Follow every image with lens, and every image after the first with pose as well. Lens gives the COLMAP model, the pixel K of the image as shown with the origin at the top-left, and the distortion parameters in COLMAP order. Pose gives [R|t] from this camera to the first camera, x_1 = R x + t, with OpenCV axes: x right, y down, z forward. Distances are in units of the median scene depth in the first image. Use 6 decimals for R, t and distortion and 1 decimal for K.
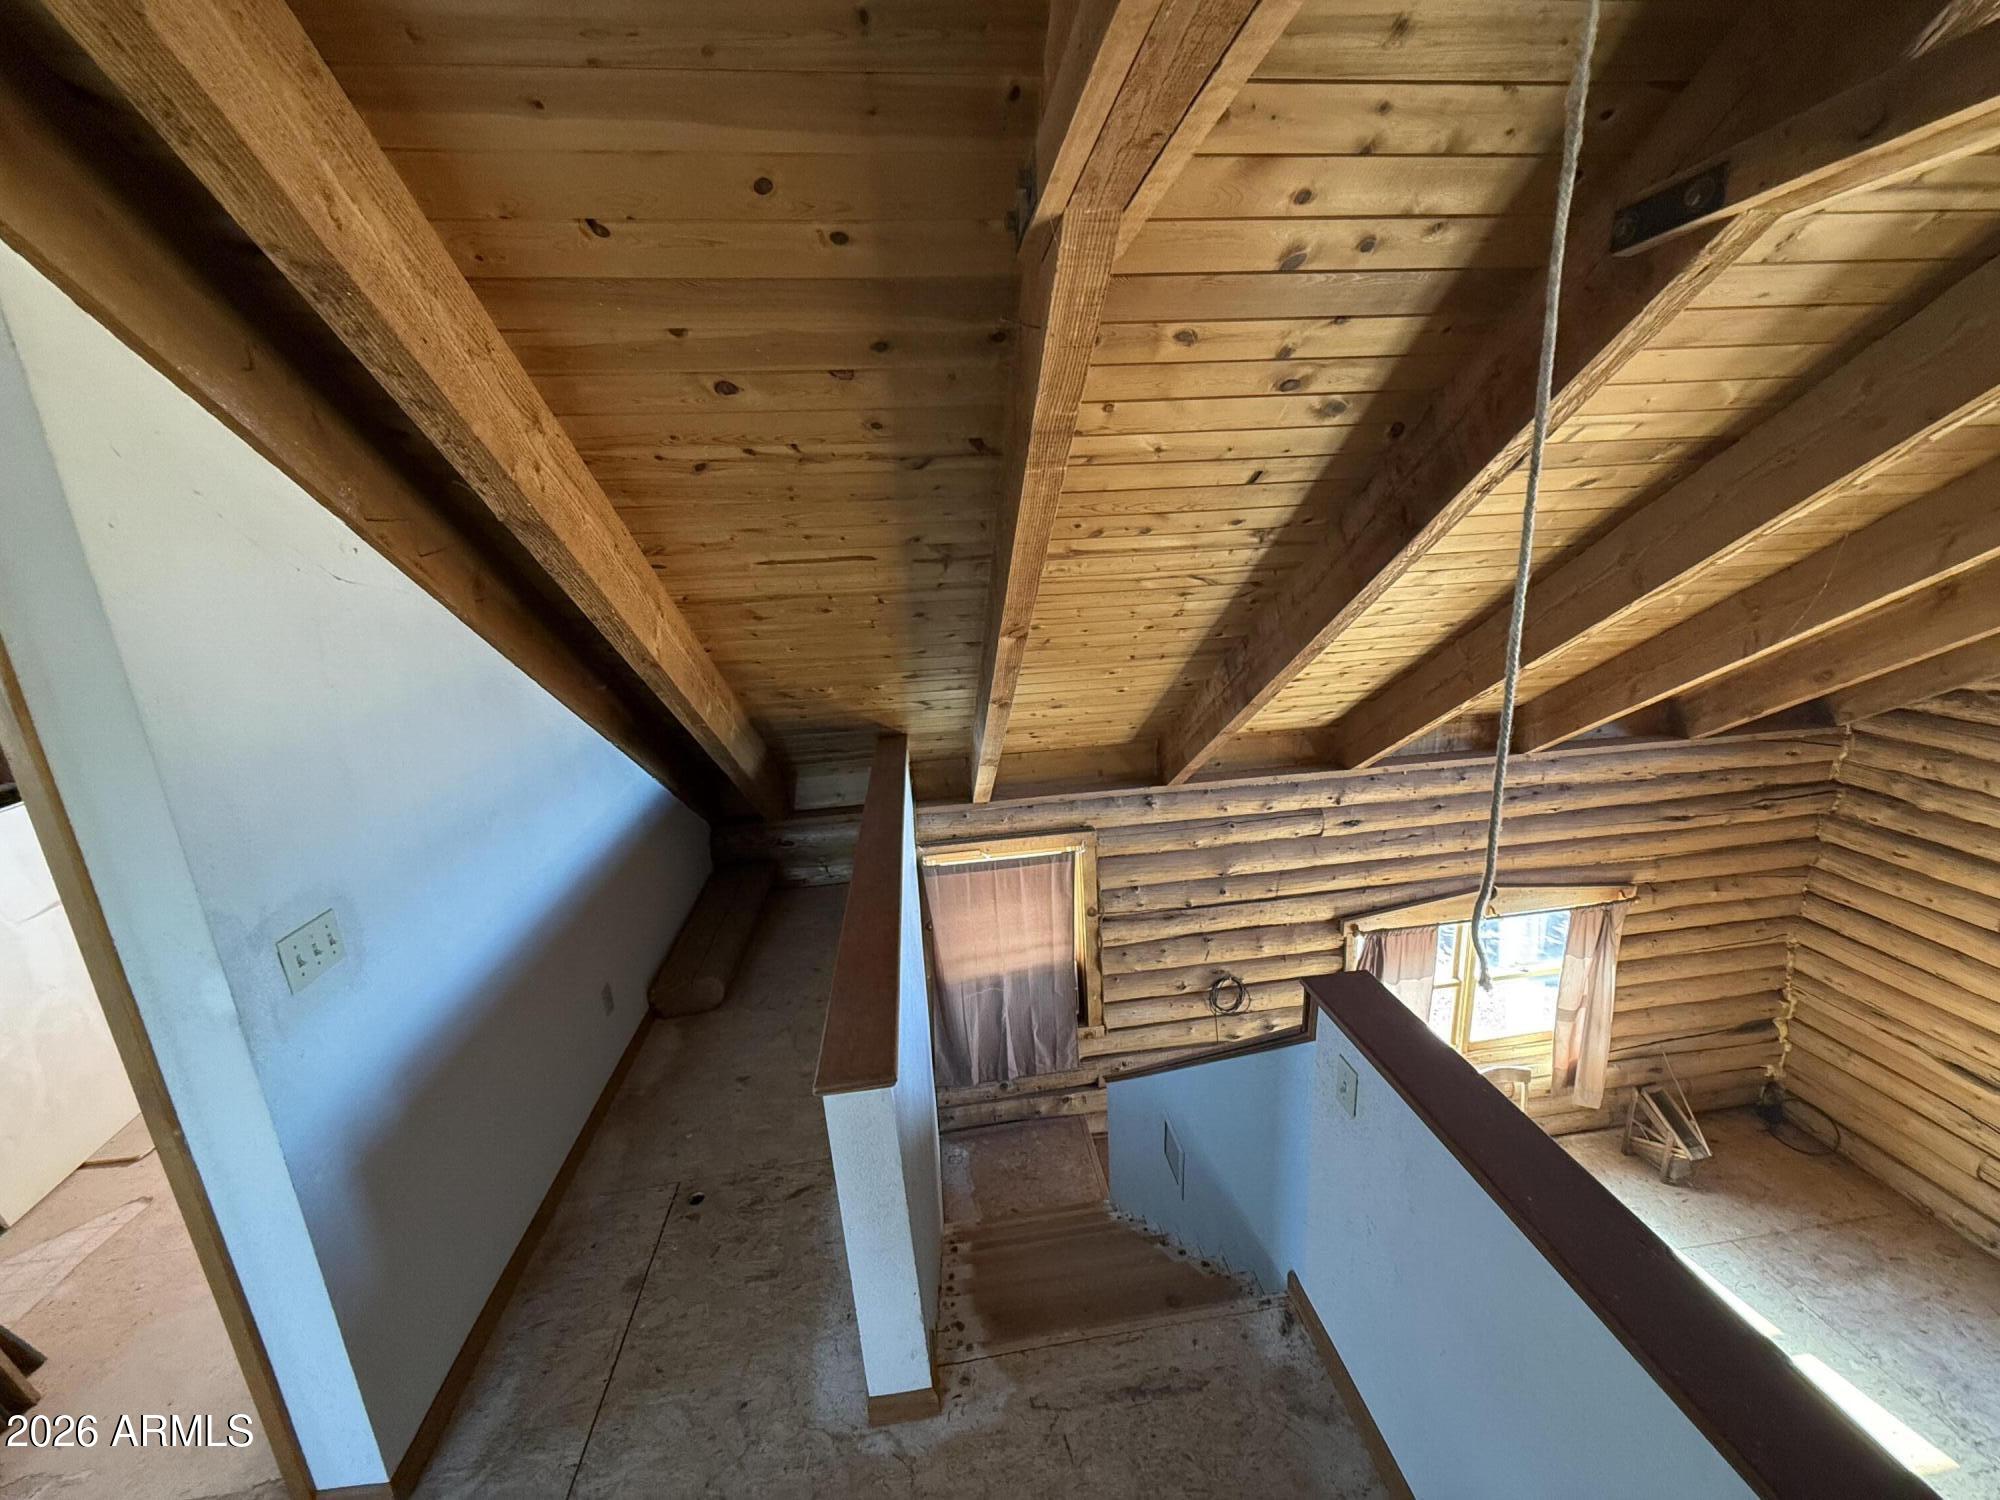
lens RADIAL K [[800.7, 0, 1008.8], [0, 800.7, 753.0], [0, 0, 1]] dist [0.001048, -0.000685]
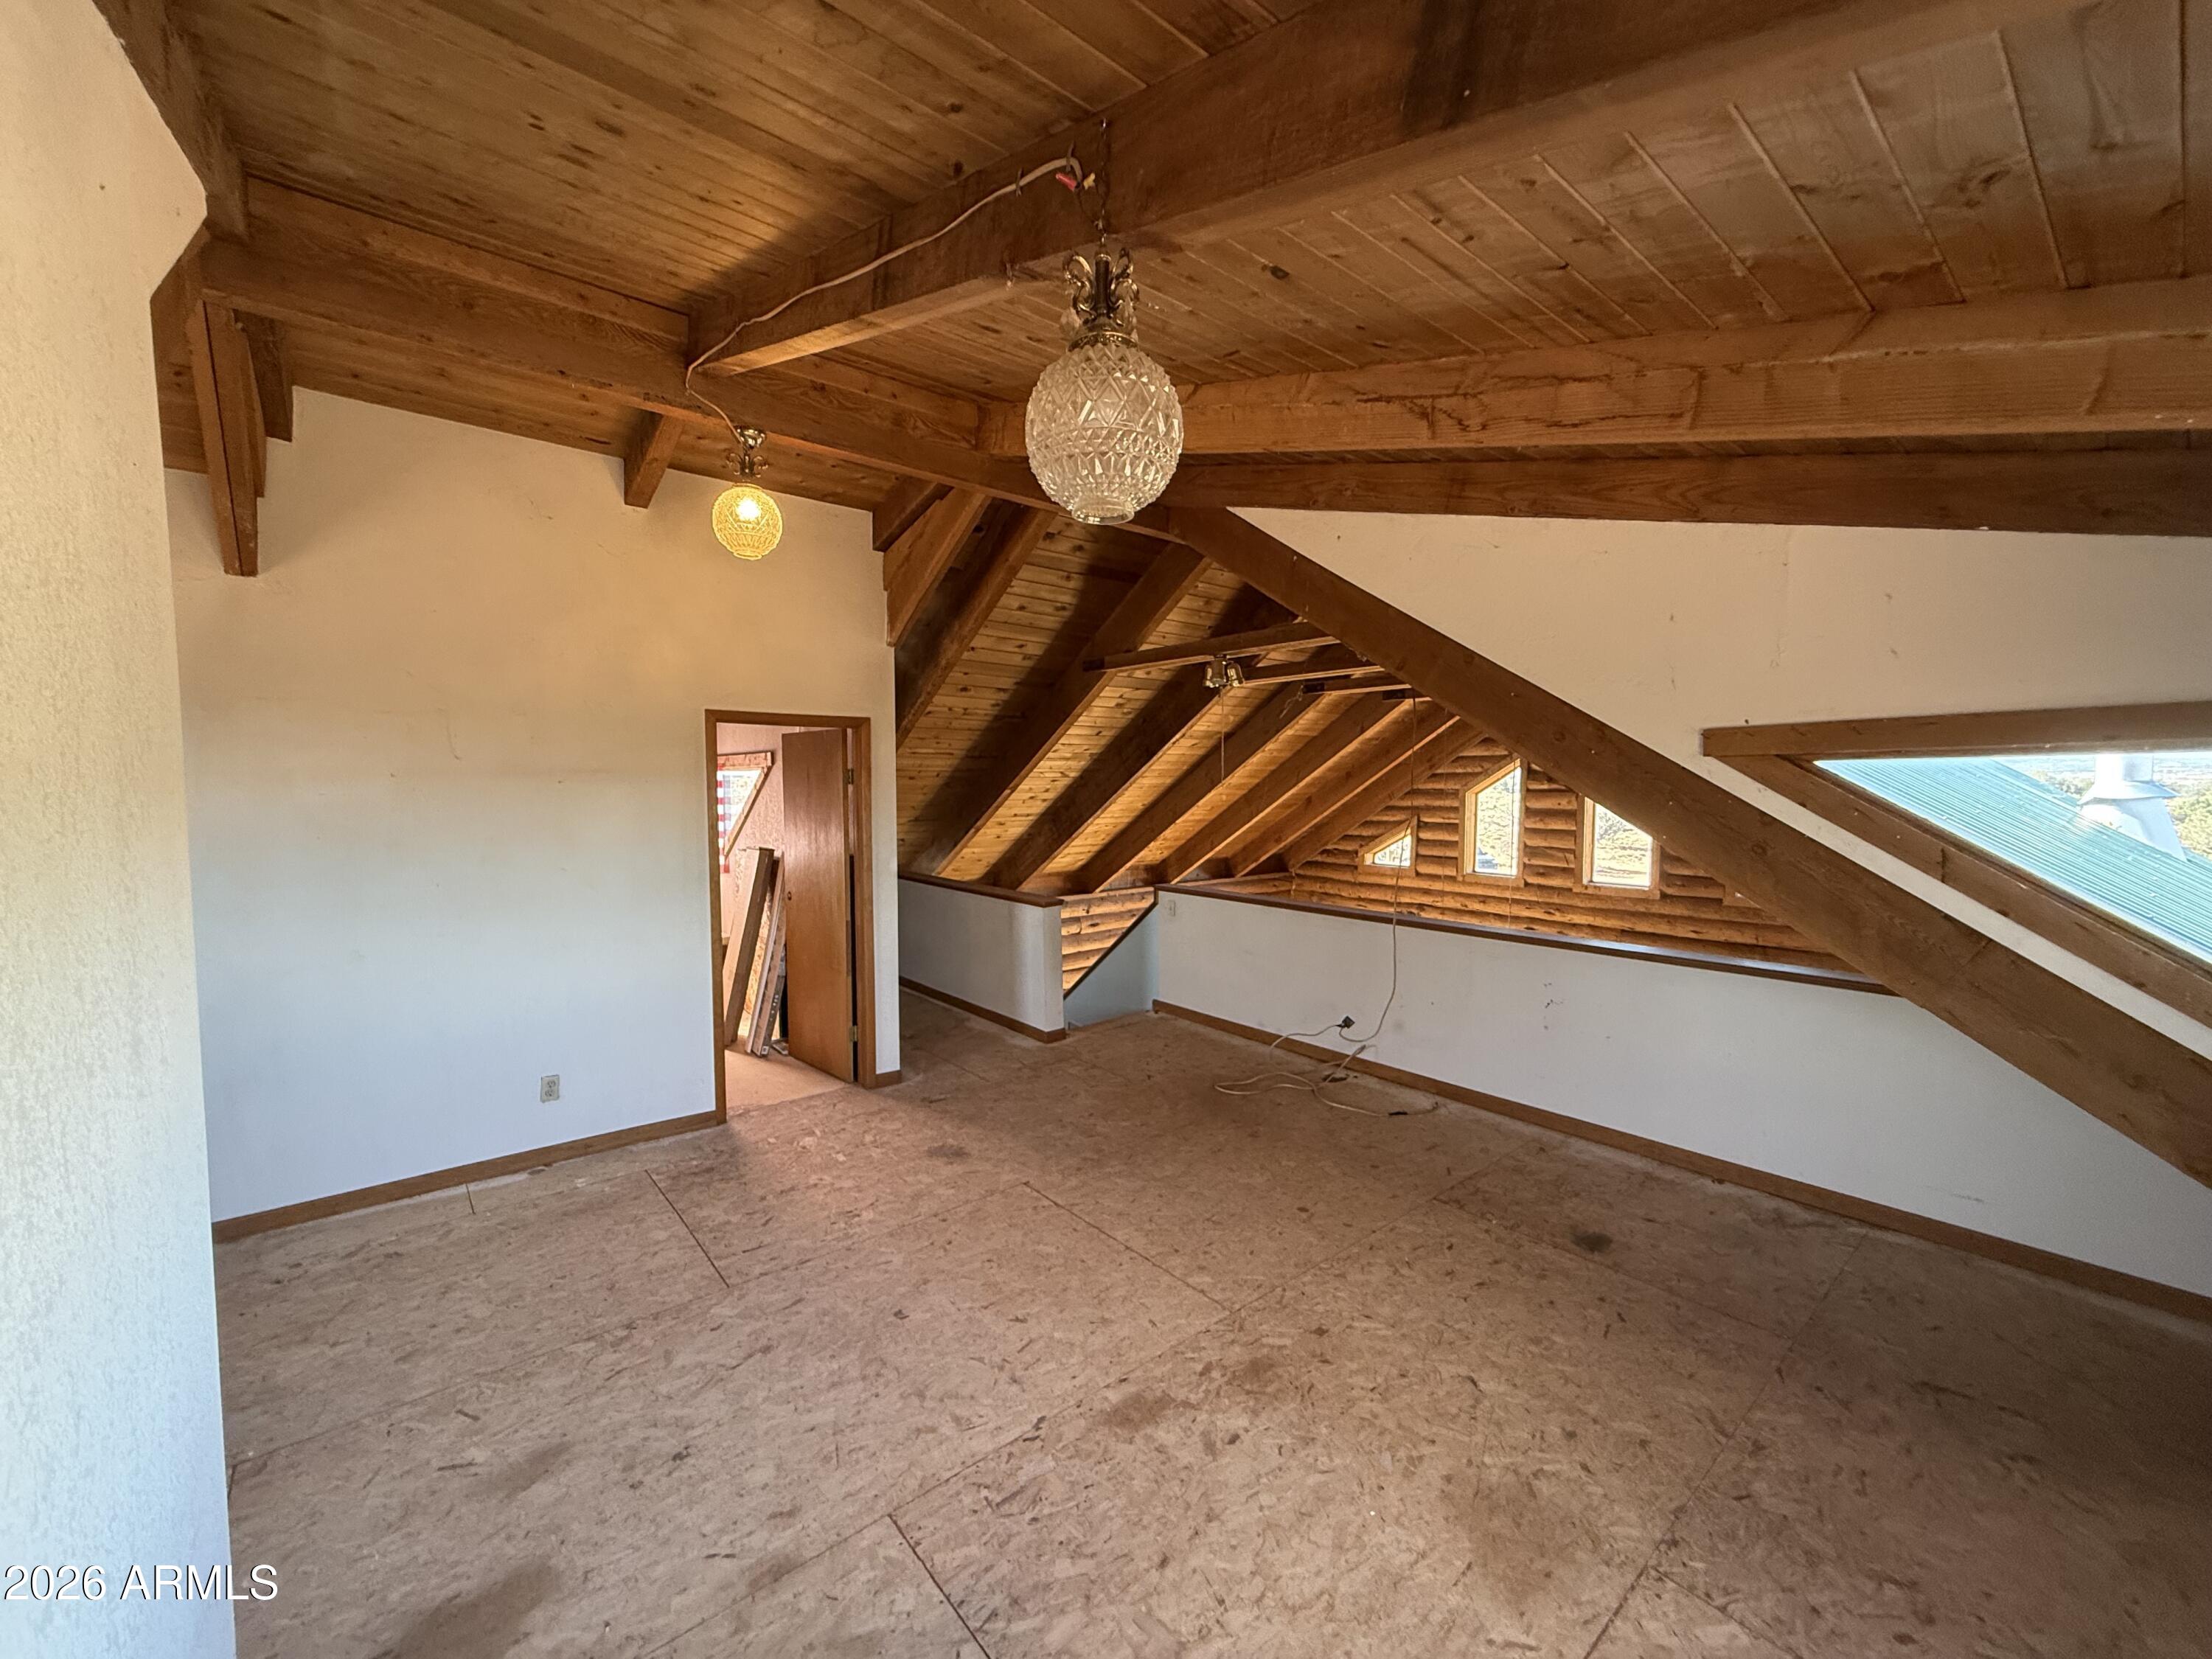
lens RADIAL K [[885.5, 0, 1100.3], [0, 885.5, 827.6], [0, 0, 1]] dist [0.001048, -0.000685]
pose [[0.844582, 0.018847, 0.535094, -0.614112], [0.101610, 0.975578, -0.194741, 0.261045], [-0.525696, 0.218845, 0.822040, -0.662096]]
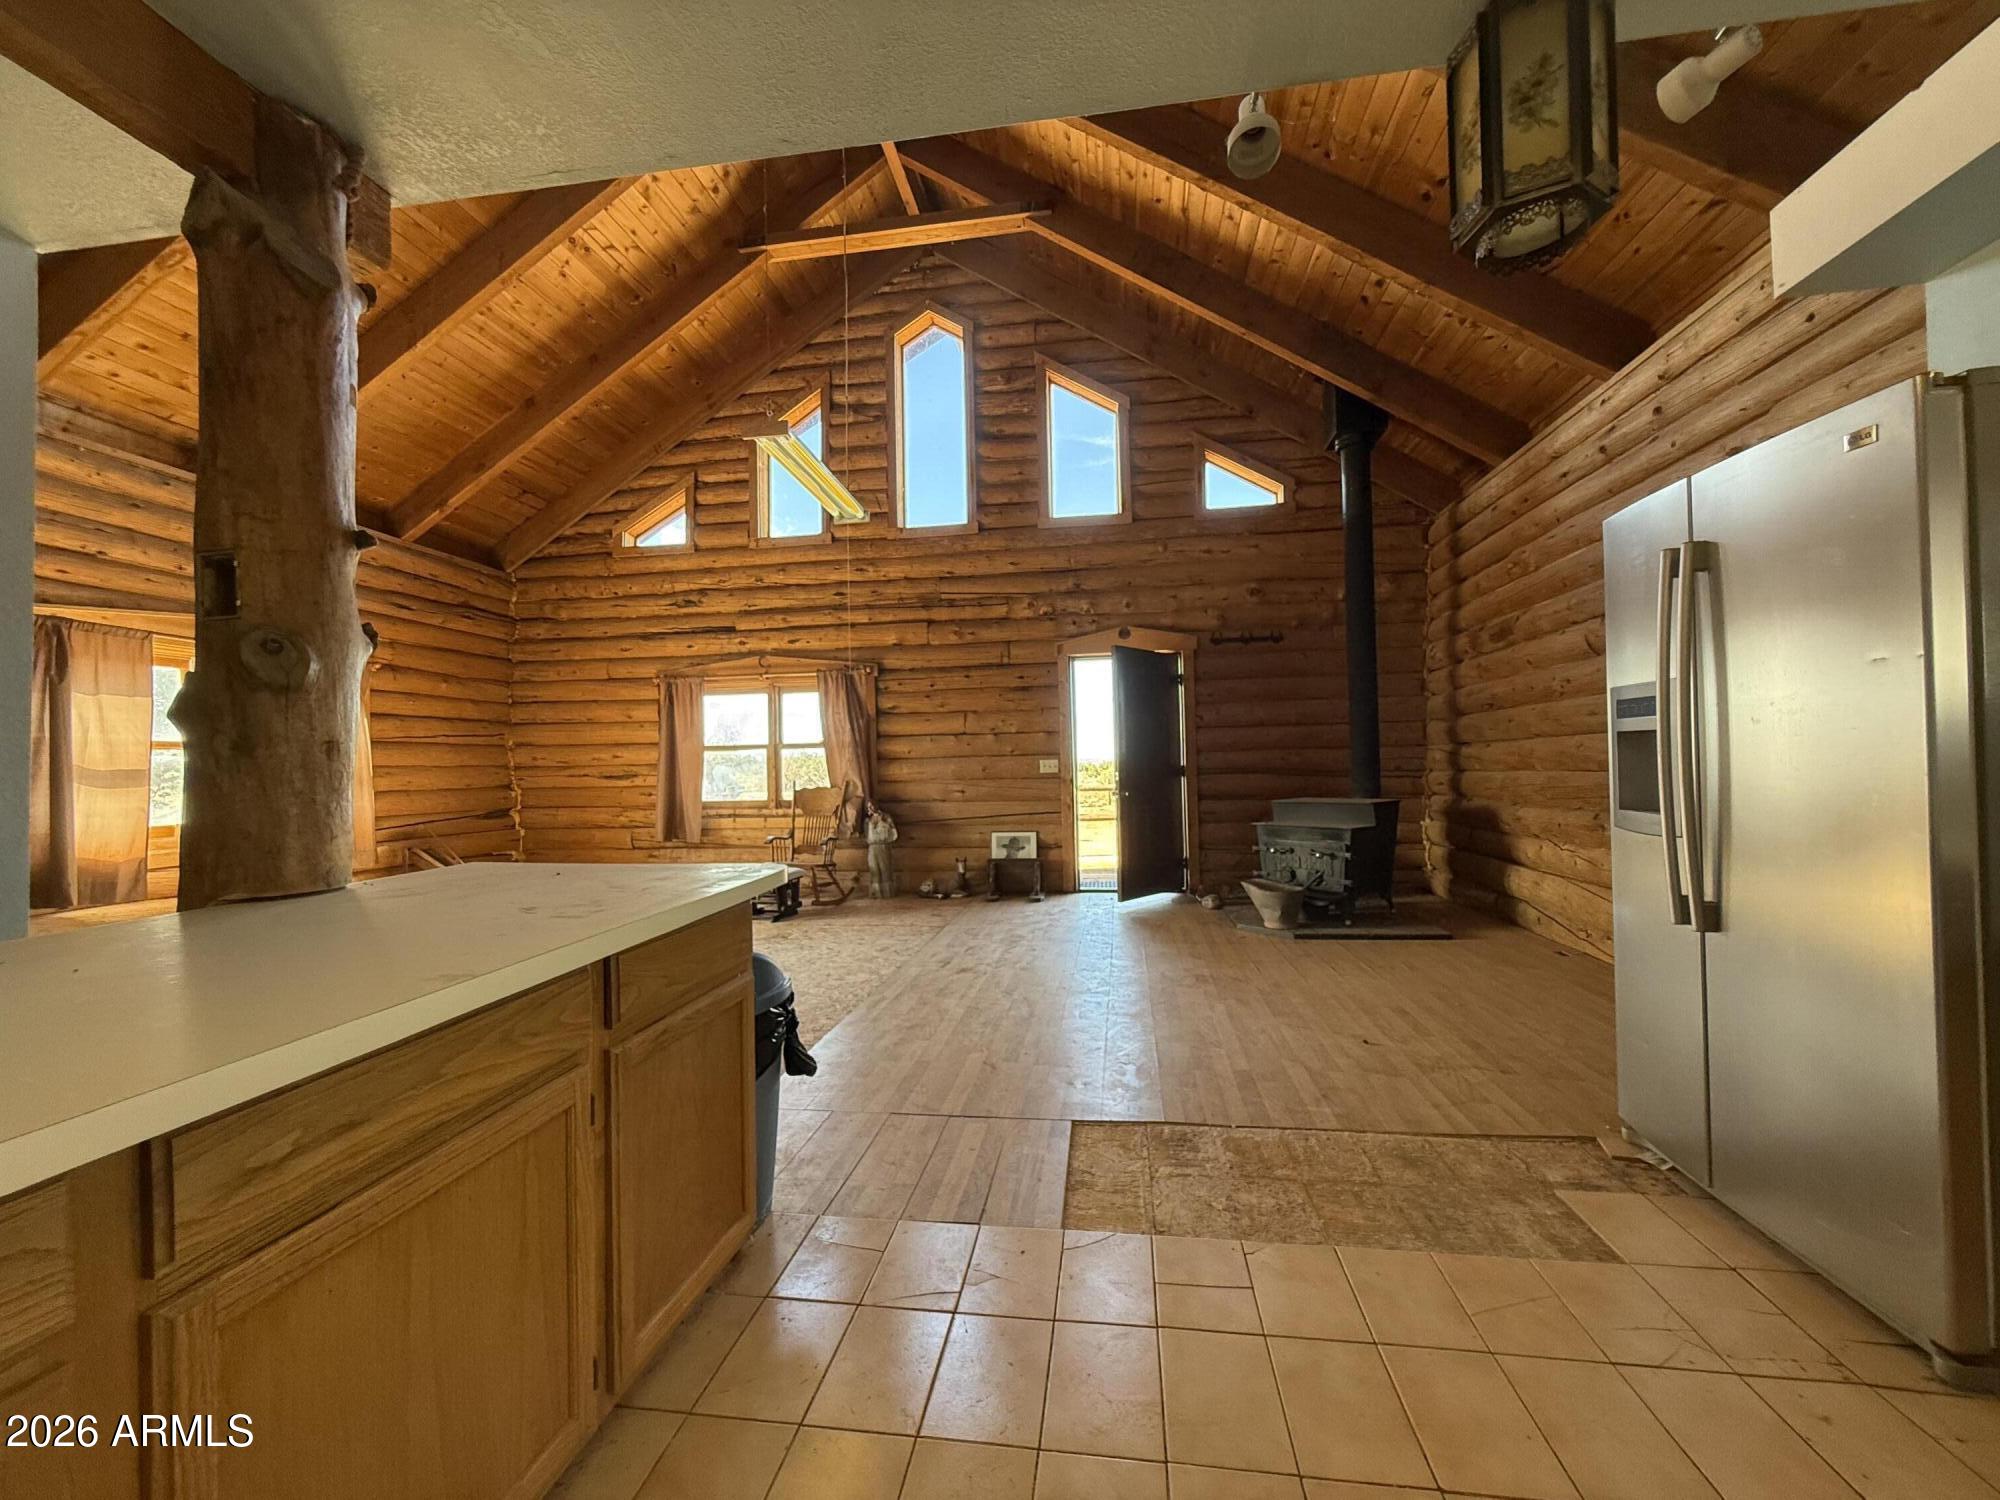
lens RADIAL K [[800.7, 0, 1007.8], [0, 800.7, 752.8], [0, 0, 1]] dist [0.001048, -0.000685]
pose [[0.271466, 0.068634, 0.959998, -0.052759], [0.257042, 0.956053, -0.141038, 0.734358], [-0.927489, 0.285046, 0.241894, -0.065690]]
